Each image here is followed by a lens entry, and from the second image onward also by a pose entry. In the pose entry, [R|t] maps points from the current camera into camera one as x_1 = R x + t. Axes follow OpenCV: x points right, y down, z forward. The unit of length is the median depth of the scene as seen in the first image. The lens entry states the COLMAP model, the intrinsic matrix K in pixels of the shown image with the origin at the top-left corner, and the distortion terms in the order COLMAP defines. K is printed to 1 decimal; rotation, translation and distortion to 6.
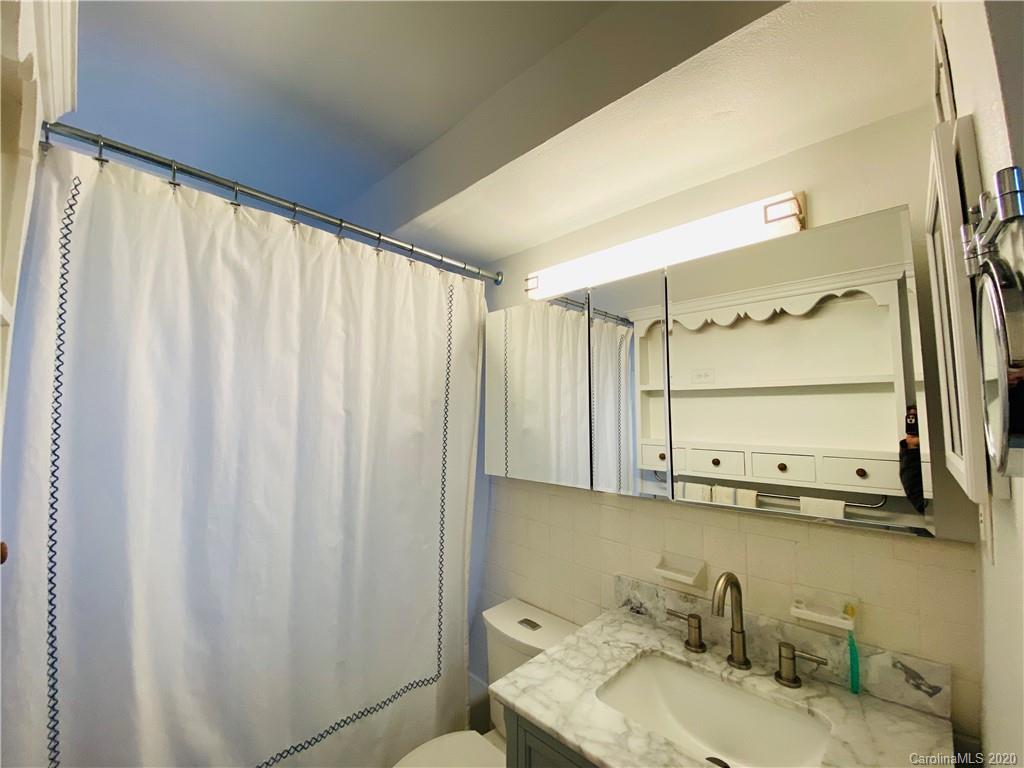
lens RADIAL K [[411.5, 0, 512.0], [0, 411.5, 384.0], [0, 0, 1]] dist [0.000744, -0.011910]
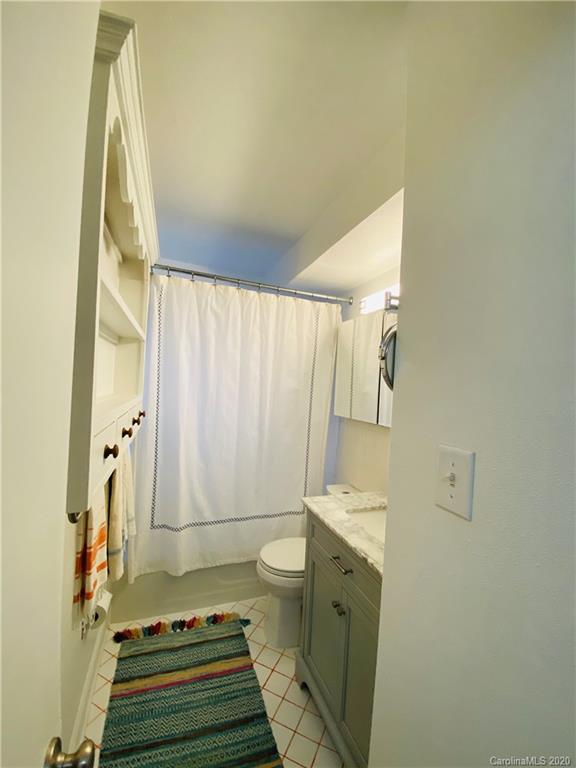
lens RADIAL K [[308.7, 0, 288.0], [0, 308.7, 384.0], [0, 0, 1]] dist [0.000744, -0.011910]
pose [[0.904448, 0.043648, -0.424345, 0.401521], [-0.011782, 0.996928, 0.077433, -0.019659], [0.426421, -0.065034, 0.902184, -0.373735]]
